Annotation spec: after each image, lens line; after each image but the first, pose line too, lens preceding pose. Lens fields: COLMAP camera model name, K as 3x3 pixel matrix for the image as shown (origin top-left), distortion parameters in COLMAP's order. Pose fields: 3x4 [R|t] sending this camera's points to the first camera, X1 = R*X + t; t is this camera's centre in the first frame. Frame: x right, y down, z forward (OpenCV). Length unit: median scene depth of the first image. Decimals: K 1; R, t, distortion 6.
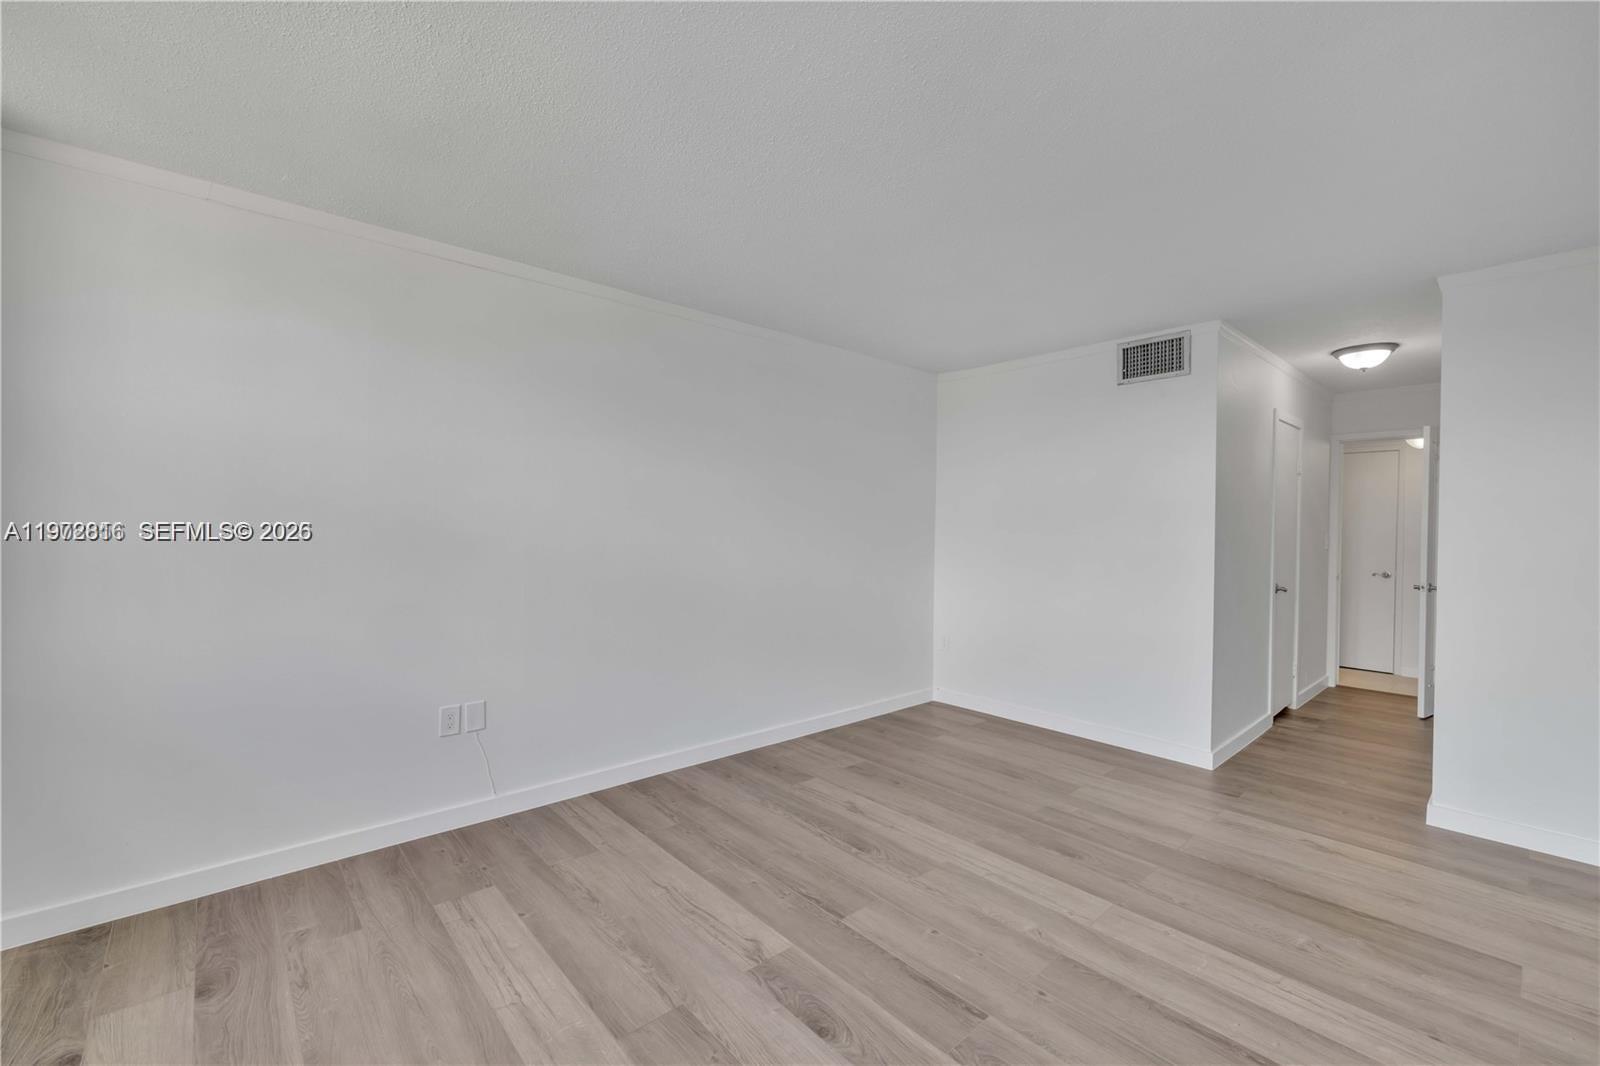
lens RADIAL K [[666.5, 0, 792.5], [0, 666.5, 530.8], [0, 0, 1]] dist [0.011321, 0.000326]
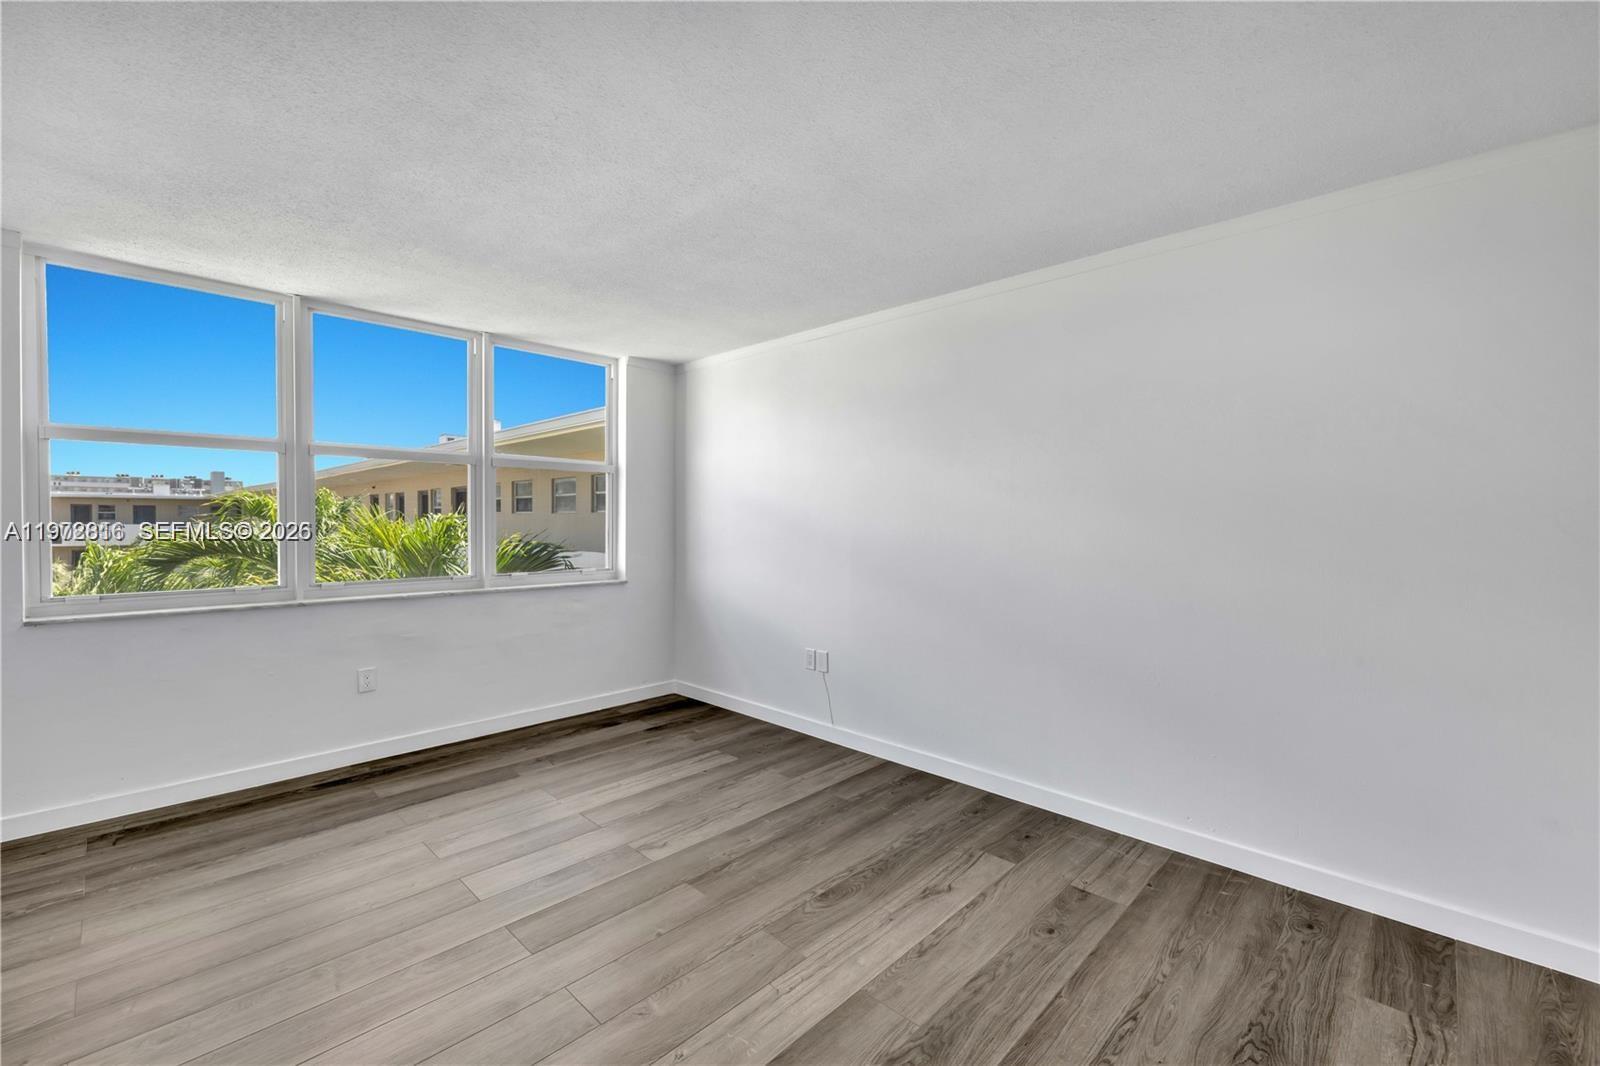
lens RADIAL K [[666.5, 0, 791.9], [0, 666.5, 531.0], [0, 0, 1]] dist [0.011321, 0.000326]
pose [[0.066626, -0.004831, -0.997766, 0.877488], [-0.012597, 0.999905, -0.005683, 0.018678], [0.997699, 0.012948, 0.066558, 0.830880]]
